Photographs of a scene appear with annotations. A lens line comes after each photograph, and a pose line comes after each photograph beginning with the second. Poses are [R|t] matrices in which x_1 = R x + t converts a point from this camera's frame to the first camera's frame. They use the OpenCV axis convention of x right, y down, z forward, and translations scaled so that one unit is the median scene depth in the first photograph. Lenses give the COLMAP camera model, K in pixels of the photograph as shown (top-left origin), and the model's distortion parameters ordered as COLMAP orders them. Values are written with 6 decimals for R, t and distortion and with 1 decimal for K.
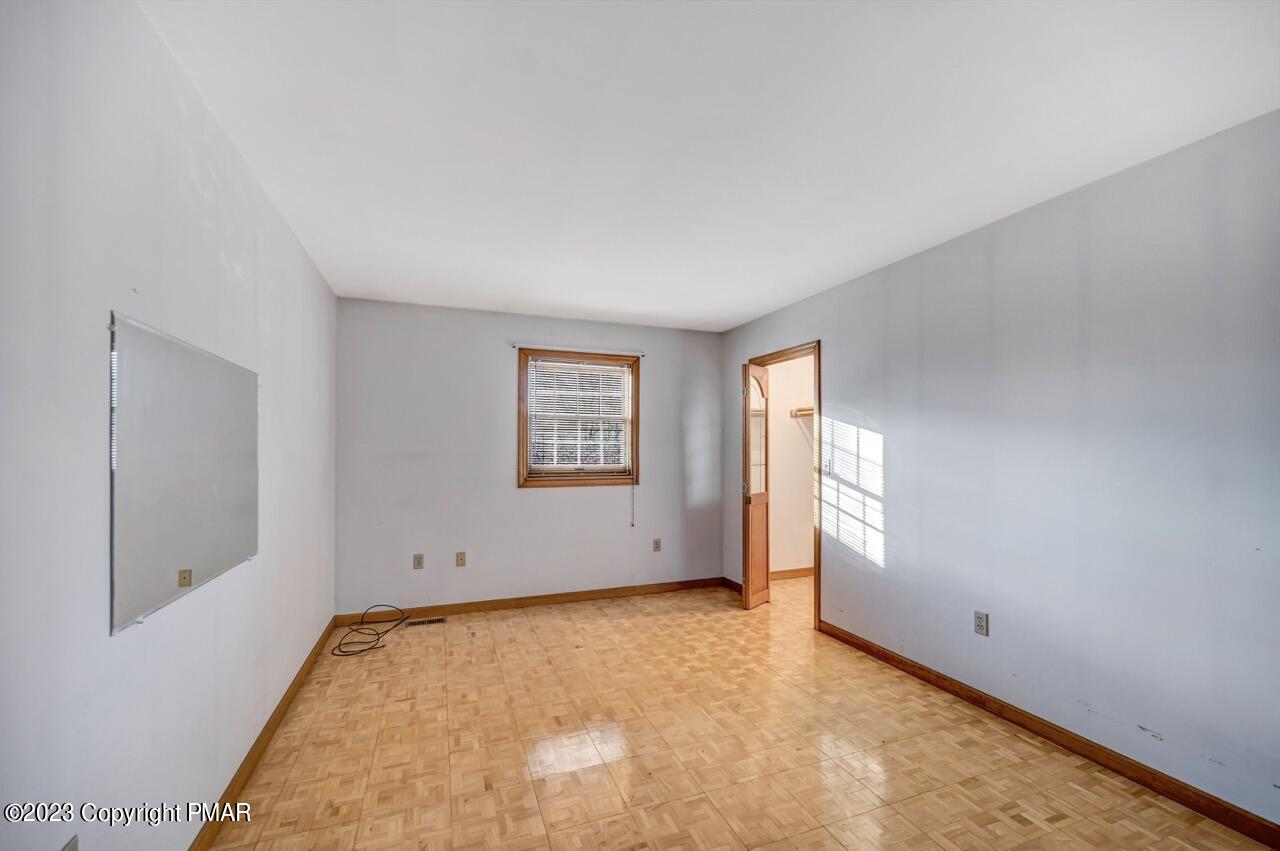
lens RADIAL K [[516.0, 0, 639.2], [0, 516.0, 438.4], [0, 0, 1]] dist [-0.000016, 0.000144]
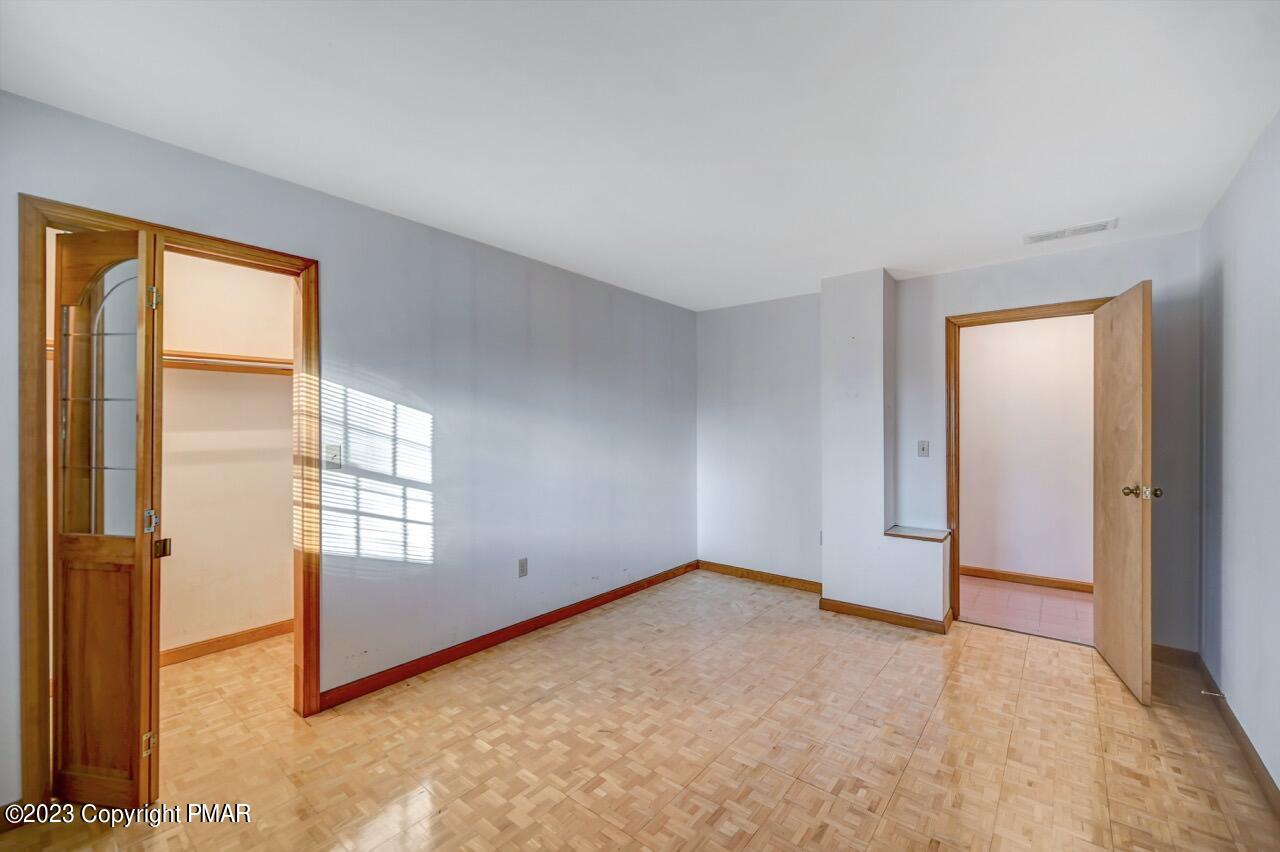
lens RADIAL K [[516.1, 0, 642.1], [0, 516.1, 438.0], [0, 0, 1]] dist [0.001799, 0.000297]
pose [[-0.501099, -0.008210, 0.865351, -0.446168], [-0.021727, 0.999759, -0.003096, 0.027743], [-0.865117, -0.020353, -0.501157, 1.073151]]
